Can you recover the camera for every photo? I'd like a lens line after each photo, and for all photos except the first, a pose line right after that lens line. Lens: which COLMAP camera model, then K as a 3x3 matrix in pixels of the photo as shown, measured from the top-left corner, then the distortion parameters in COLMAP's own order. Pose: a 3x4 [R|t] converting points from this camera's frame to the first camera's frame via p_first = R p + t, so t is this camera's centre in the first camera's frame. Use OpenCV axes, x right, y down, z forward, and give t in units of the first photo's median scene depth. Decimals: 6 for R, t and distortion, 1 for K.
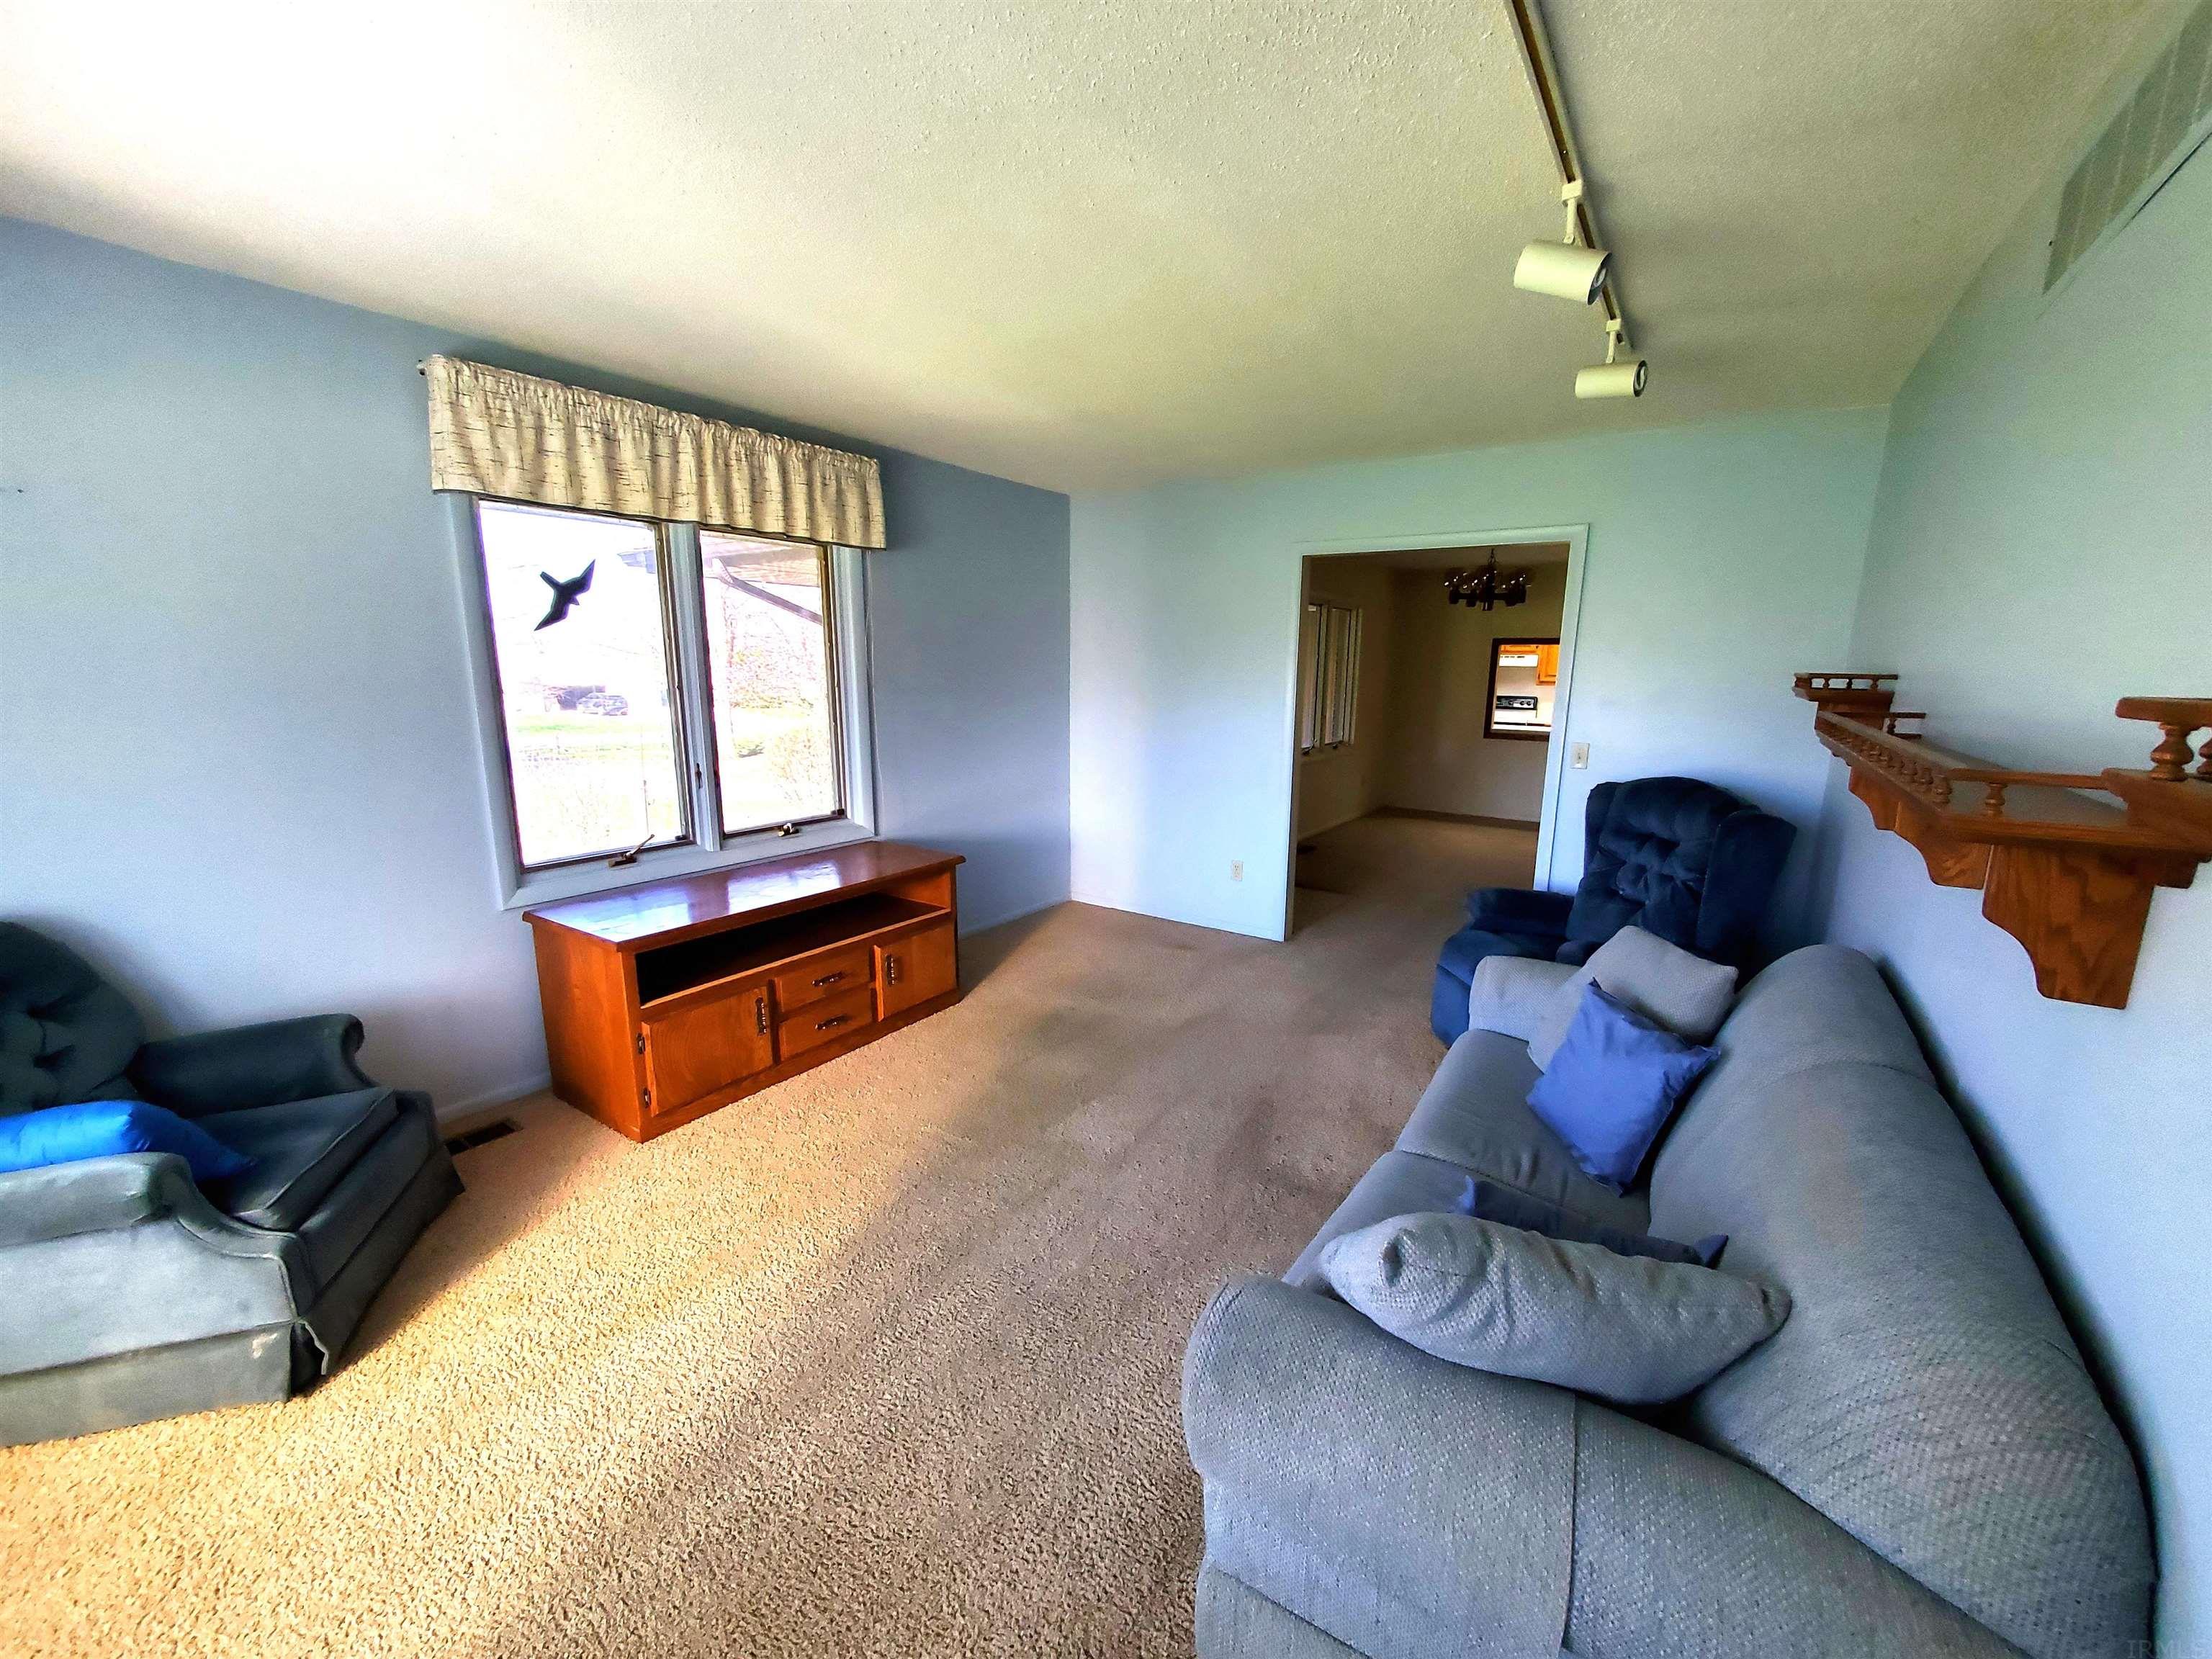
lens RADIAL K [[884.0, 0, 1108.8], [0, 884.0, 836.3], [0, 0, 1]] dist [0.001241, -0.000999]
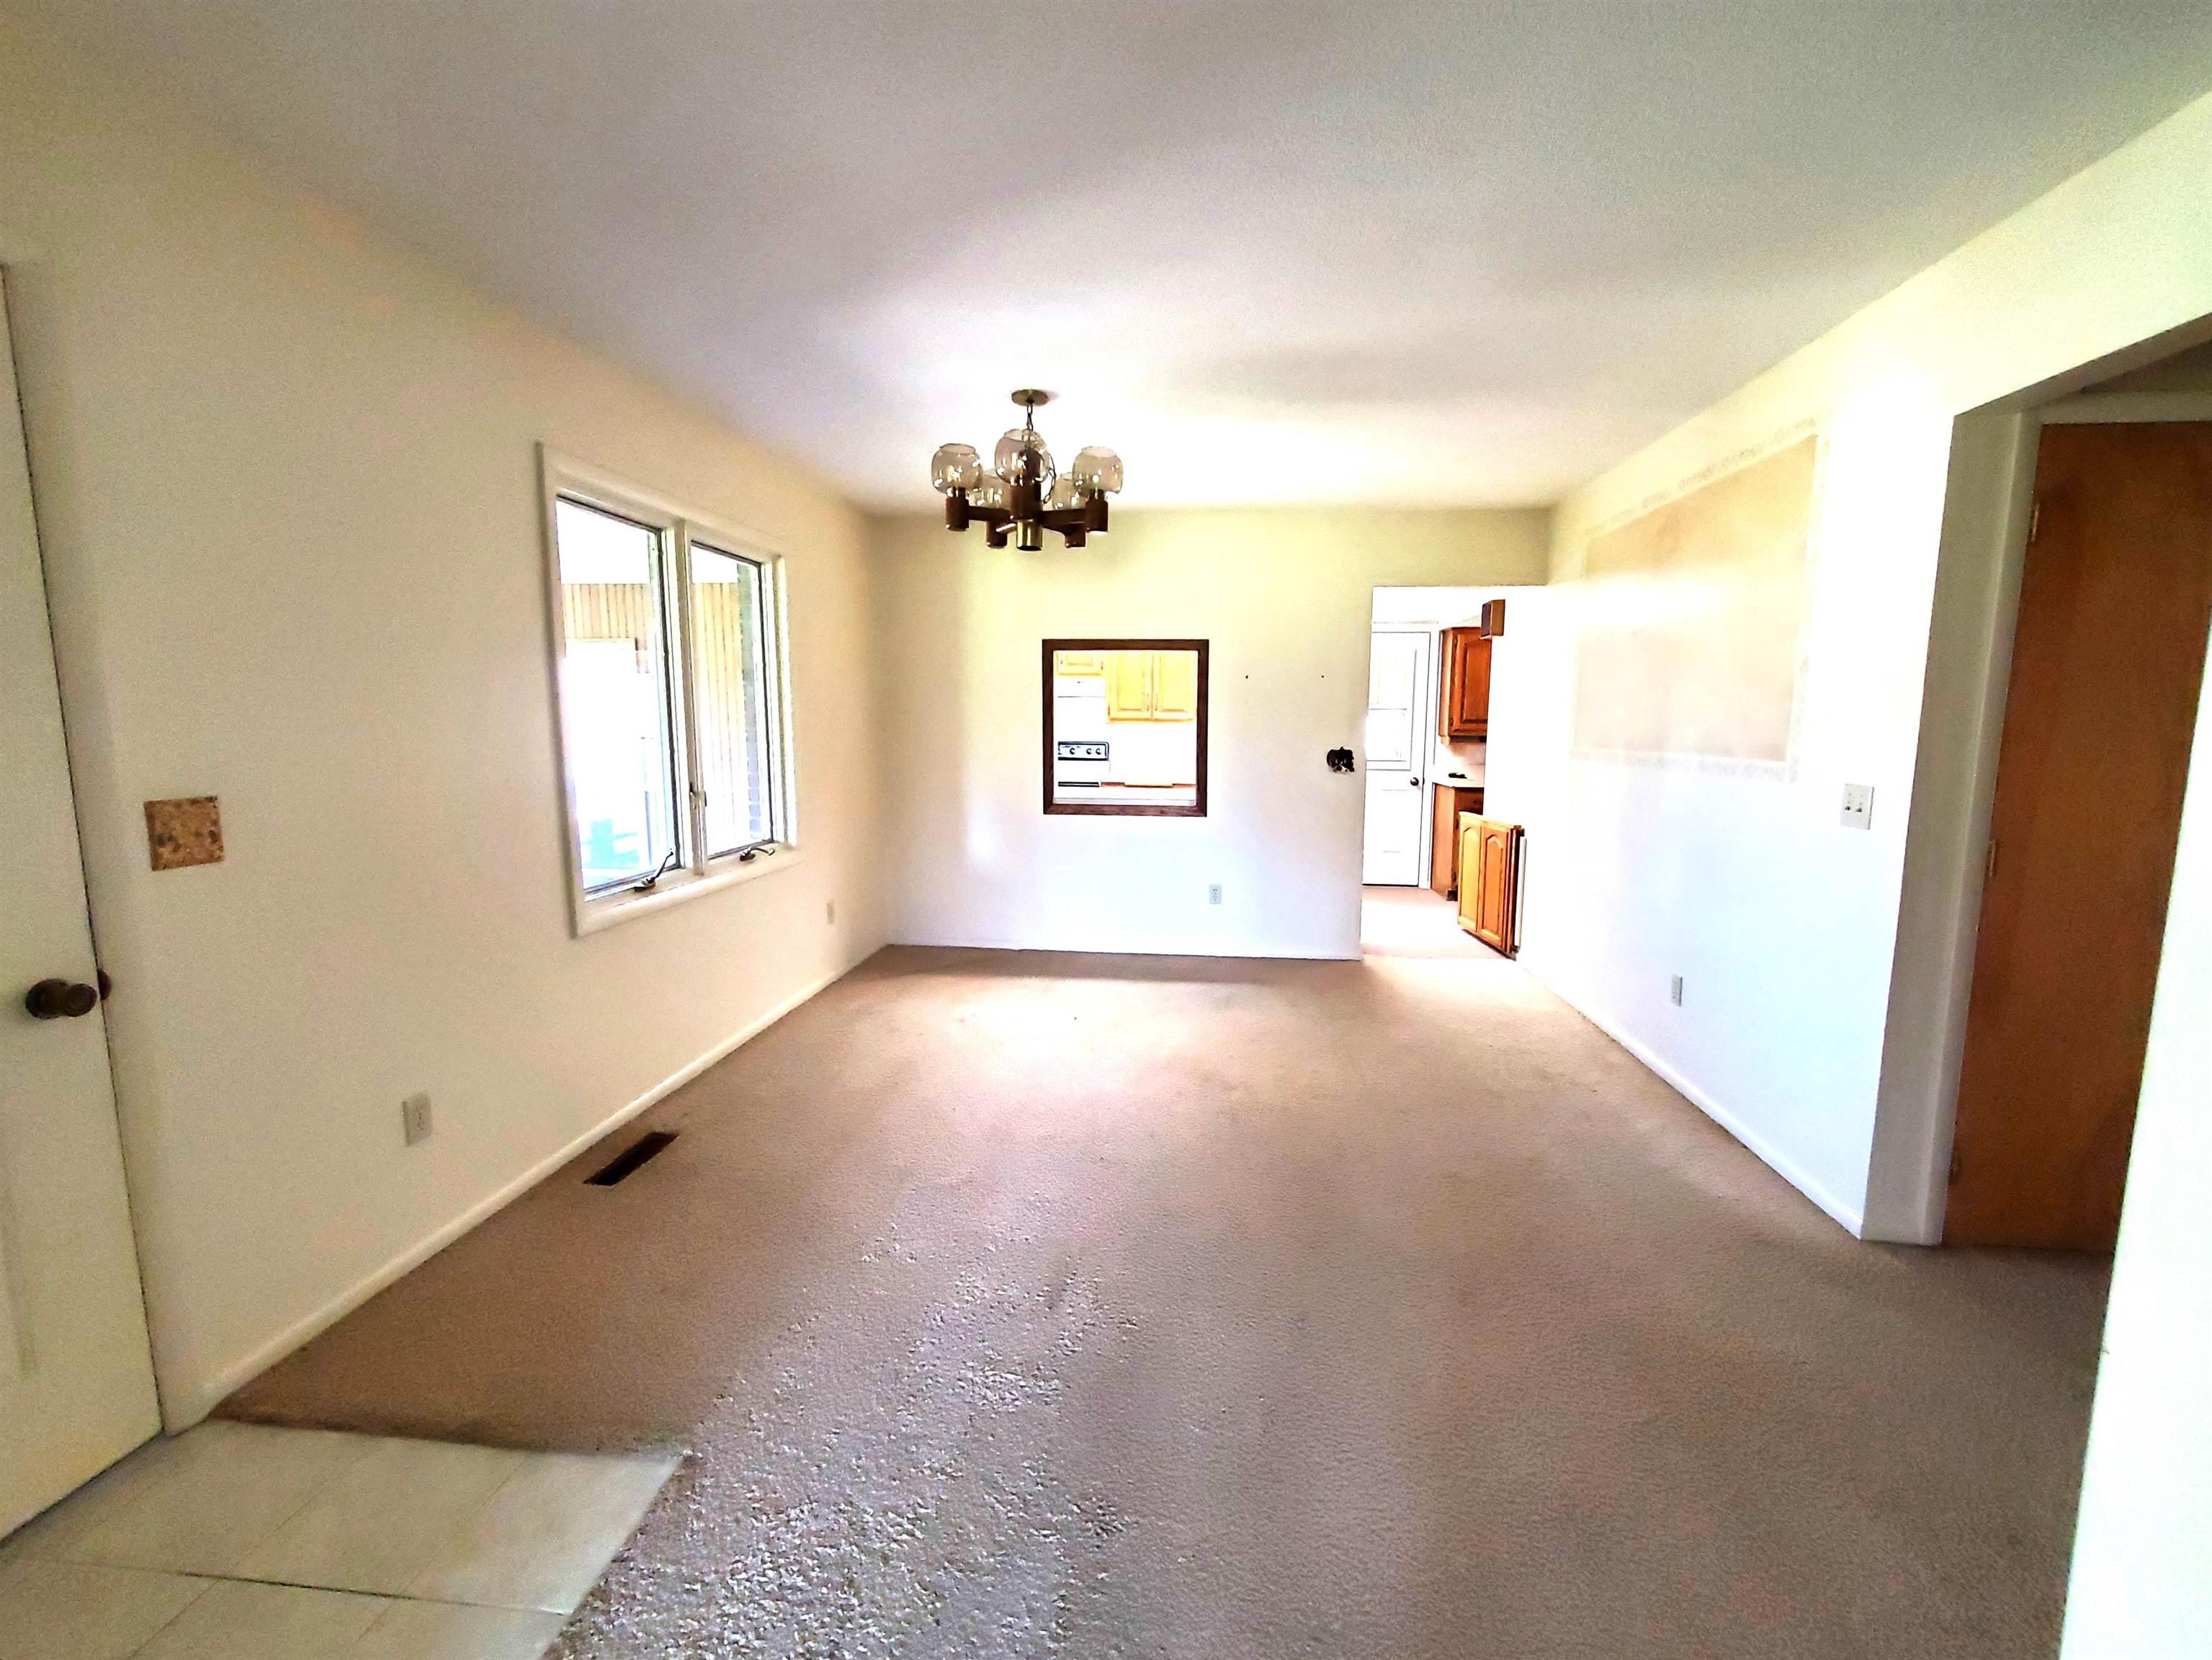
lens RADIAL K [[884.1, 0, 1110.0], [0, 884.1, 827.9], [0, 0, 1]] dist [0.001241, -0.000999]
pose [[0.885386, -0.056901, 0.461361, 0.200133], [0.087642, 0.995114, -0.045461, -0.072331], [-0.456520, 0.080685, 0.886047, 0.480149]]
